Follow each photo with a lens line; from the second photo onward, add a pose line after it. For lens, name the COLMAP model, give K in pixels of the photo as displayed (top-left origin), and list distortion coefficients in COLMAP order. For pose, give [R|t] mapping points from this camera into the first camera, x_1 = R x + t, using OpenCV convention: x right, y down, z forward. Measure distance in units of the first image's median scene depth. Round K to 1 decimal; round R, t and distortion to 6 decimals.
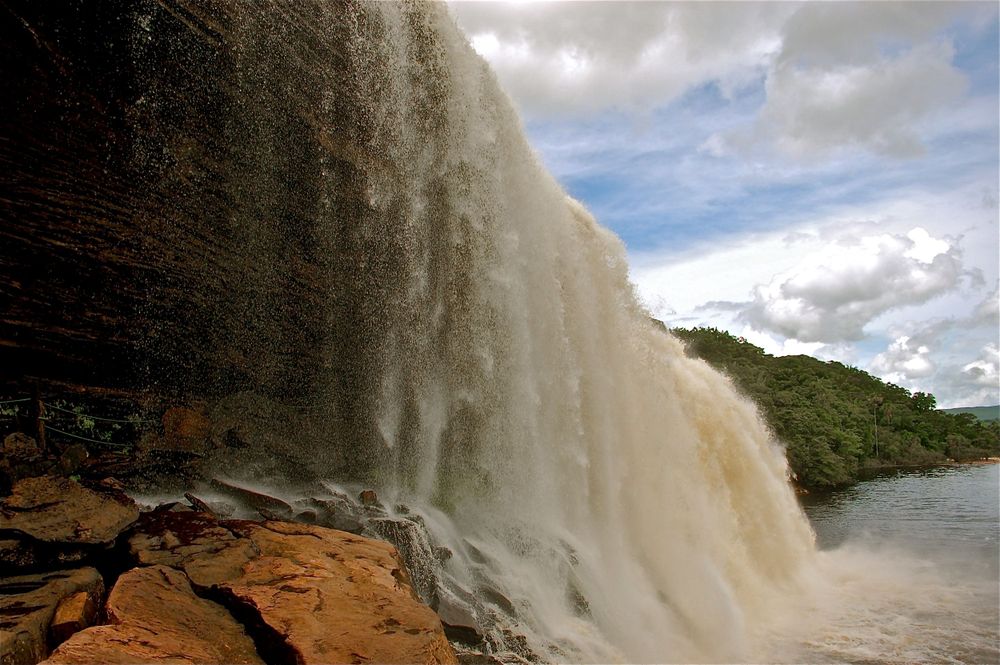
lens RADIAL K [[783.3, 0, 501.2], [0, 783.3, 334.6], [0, 0, 1]] dist [-0.090385, 0.034108]
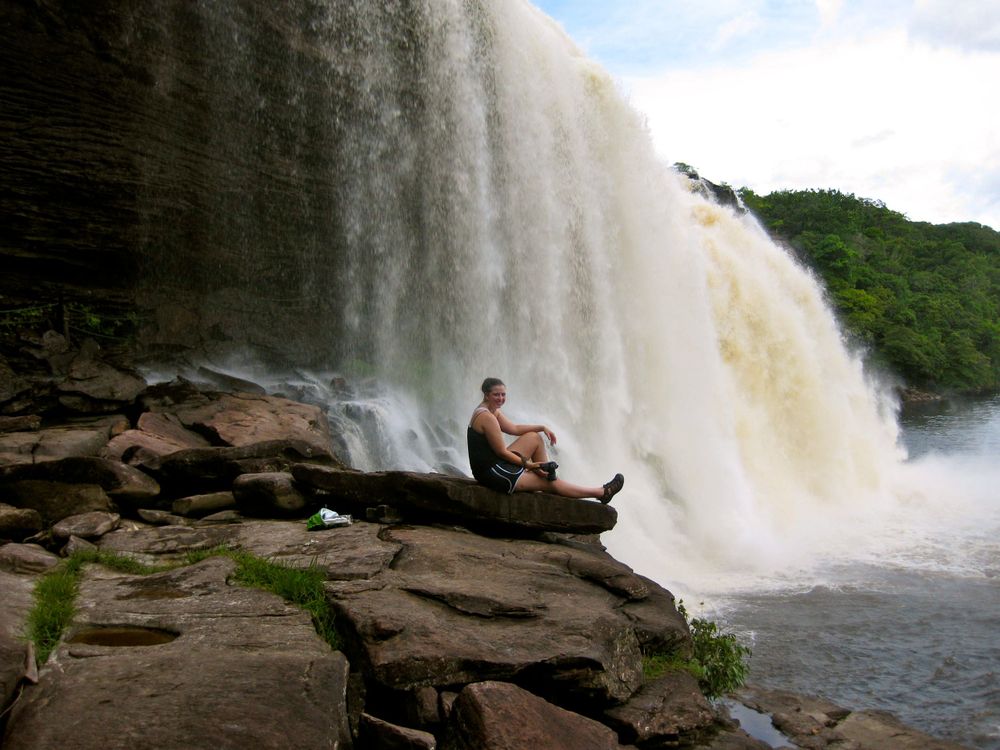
lens RADIAL K [[1032.7, 0, 500.1], [0, 1032.7, 379.7], [0, 0, 1]] dist [-0.138107, 0.000000]
pose [[0.996630, 0.007855, -0.081646, 0.243506], [0.007167, 0.983256, 0.182087, -0.086120], [0.081710, -0.182059, 0.979887, -0.573040]]
